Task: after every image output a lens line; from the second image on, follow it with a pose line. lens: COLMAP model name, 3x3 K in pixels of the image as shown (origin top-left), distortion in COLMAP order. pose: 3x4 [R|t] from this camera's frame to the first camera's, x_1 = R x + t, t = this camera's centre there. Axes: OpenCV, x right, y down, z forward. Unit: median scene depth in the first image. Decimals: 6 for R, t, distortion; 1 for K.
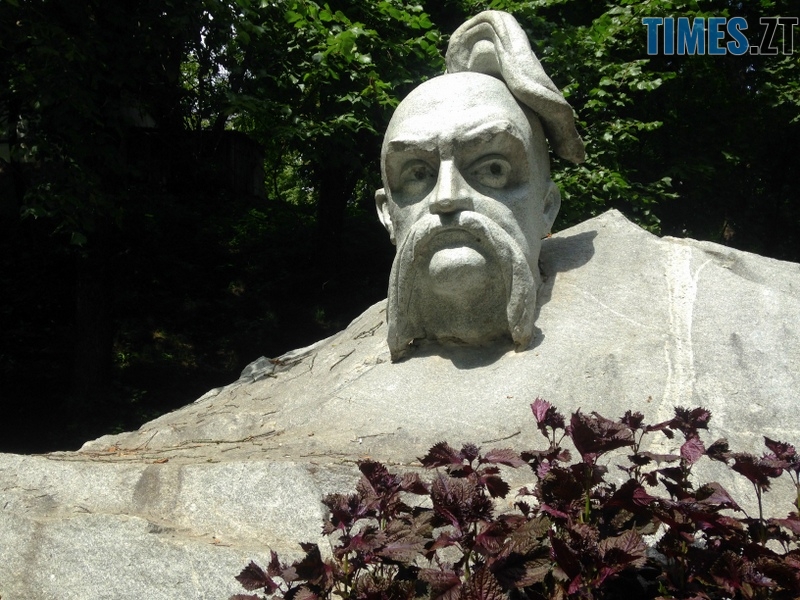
lens RADIAL K [[756.1, 0, 400.0], [0, 756.1, 300.0], [0, 0, 1]] dist [0.160647, -0.367756]
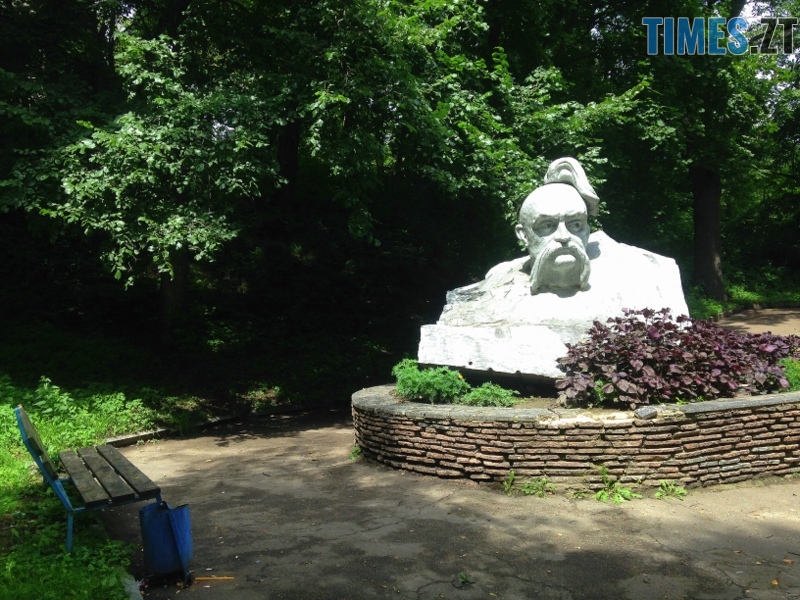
lens RADIAL K [[763.8, 0, 400.0], [0, 763.8, 300.0], [0, 0, 1]] dist [0.187094, -0.001974]
pose [[0.974653, -0.010483, 0.223478, -1.105177], [-0.014137, 0.994020, 0.108283, -0.192753], [-0.223277, -0.108698, 0.968676, -1.566209]]
